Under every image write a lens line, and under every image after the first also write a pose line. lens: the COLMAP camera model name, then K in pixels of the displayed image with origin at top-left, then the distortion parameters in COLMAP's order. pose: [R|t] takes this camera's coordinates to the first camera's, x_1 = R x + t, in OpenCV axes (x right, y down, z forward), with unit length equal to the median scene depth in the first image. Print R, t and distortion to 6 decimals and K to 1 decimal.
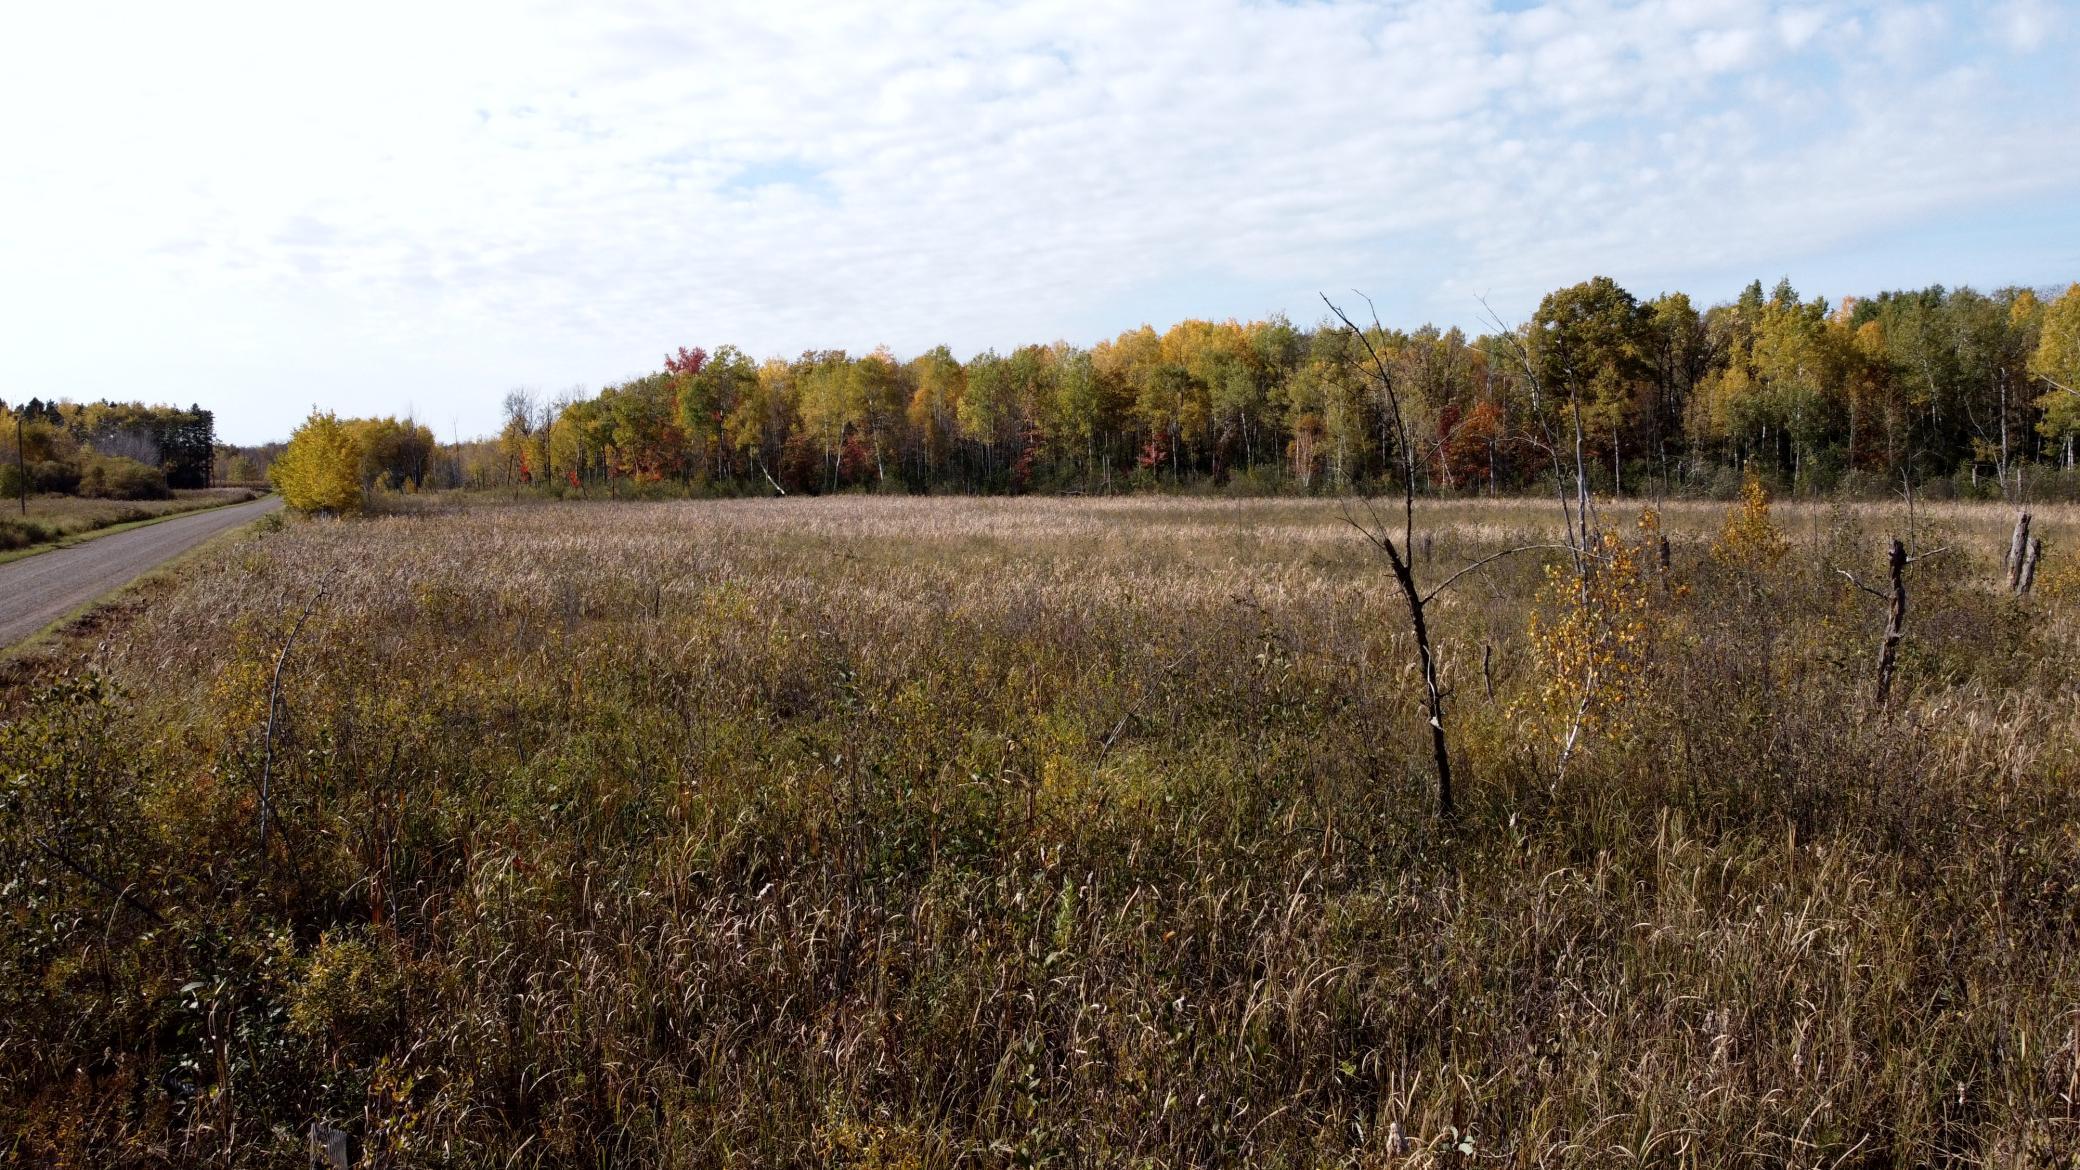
lens RADIAL K [[1653.5, 0, 1040.0], [0, 1653.5, 585.0], [0, 0, 1]] dist [0.003620, 0.001740]
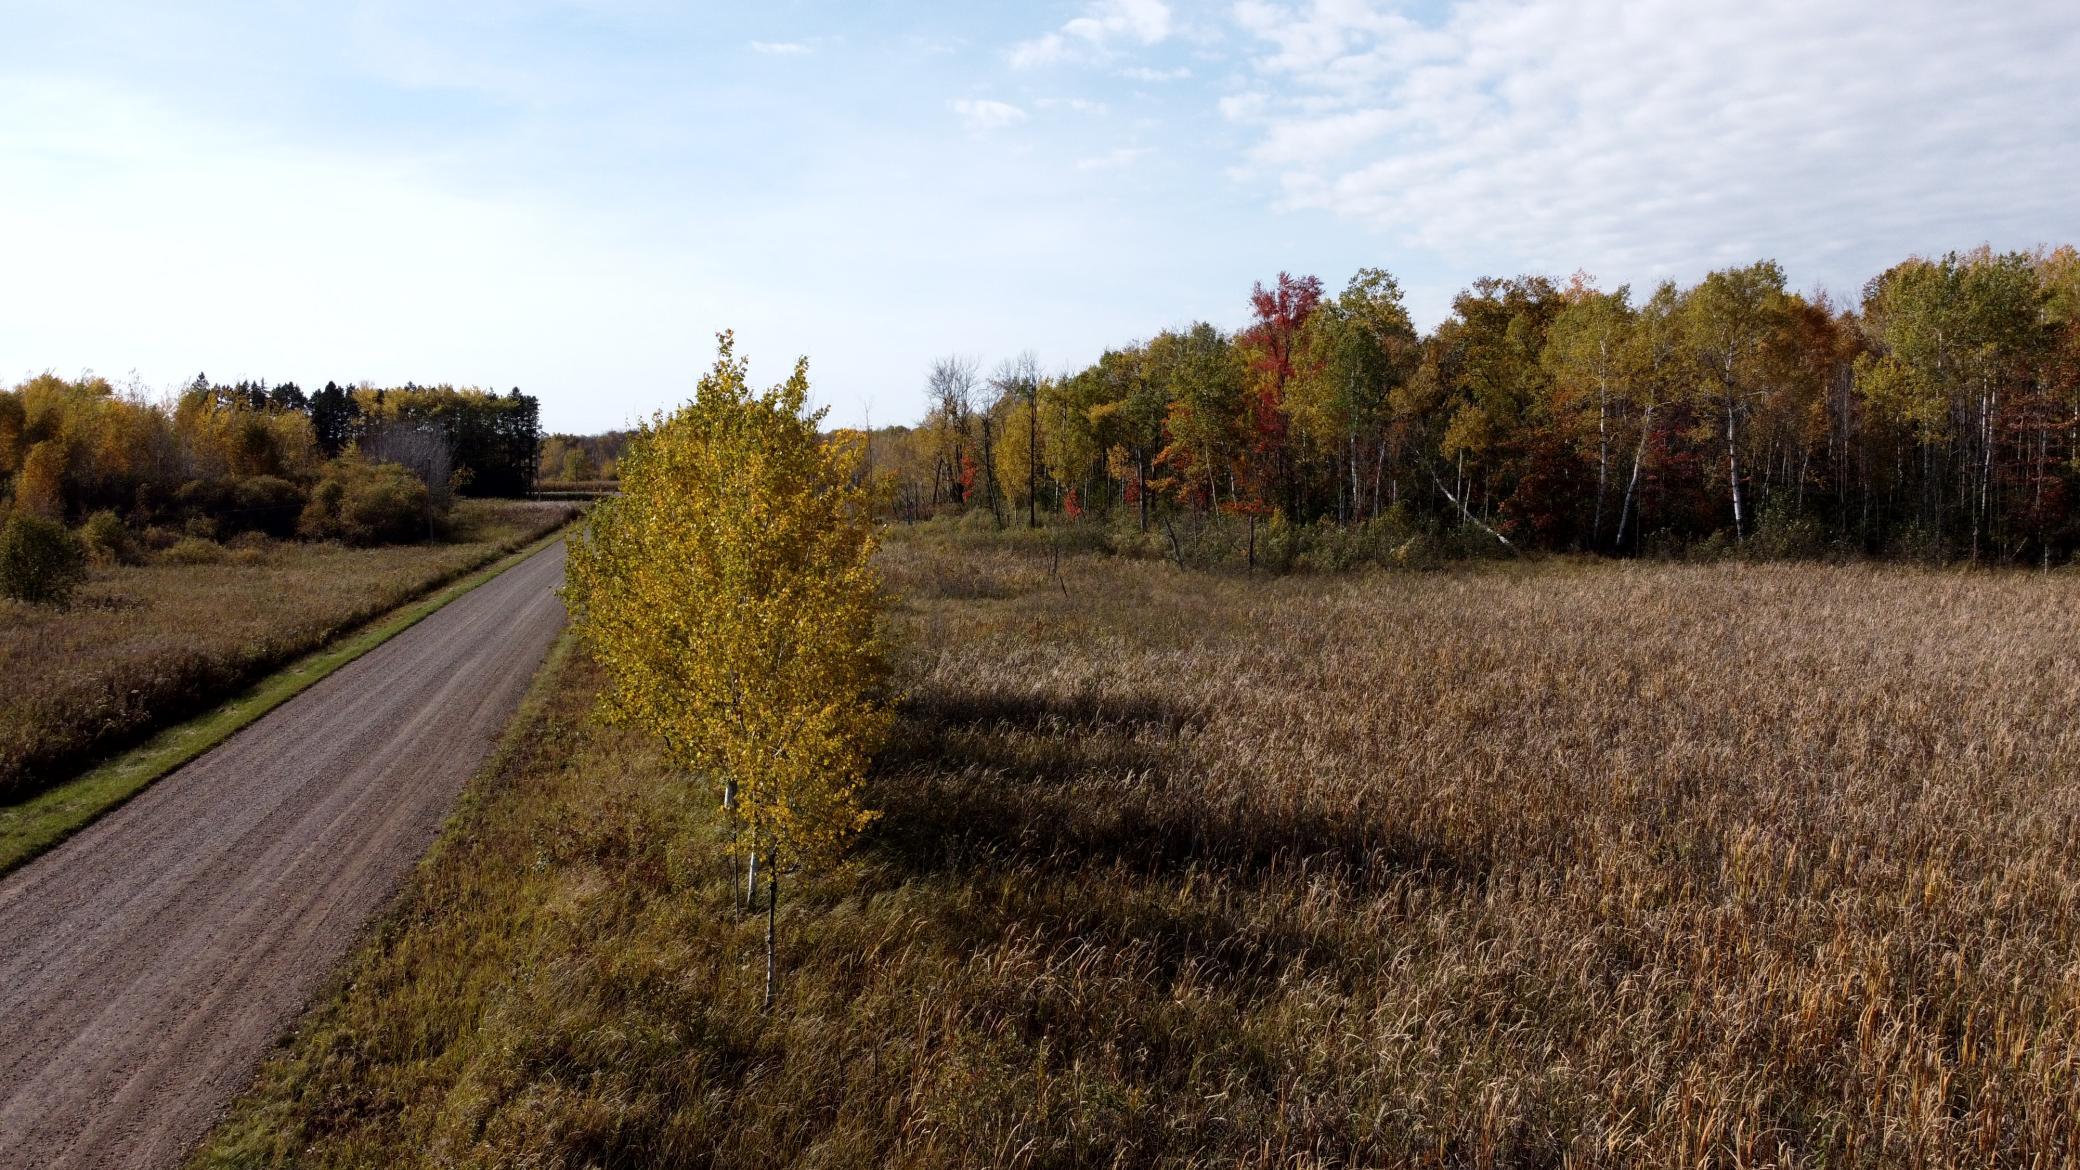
lens RADIAL K [[1653.2, 0, 1048.1], [0, 1653.2, 485.2], [0, 0, 1]] dist [-0.009733, -0.002357]
pose [[0.984201, 0.001351, -0.177051, -0.251863], [-0.010041, 0.998788, -0.048193, -0.056716], [0.176772, 0.049210, 0.983021, 0.563617]]
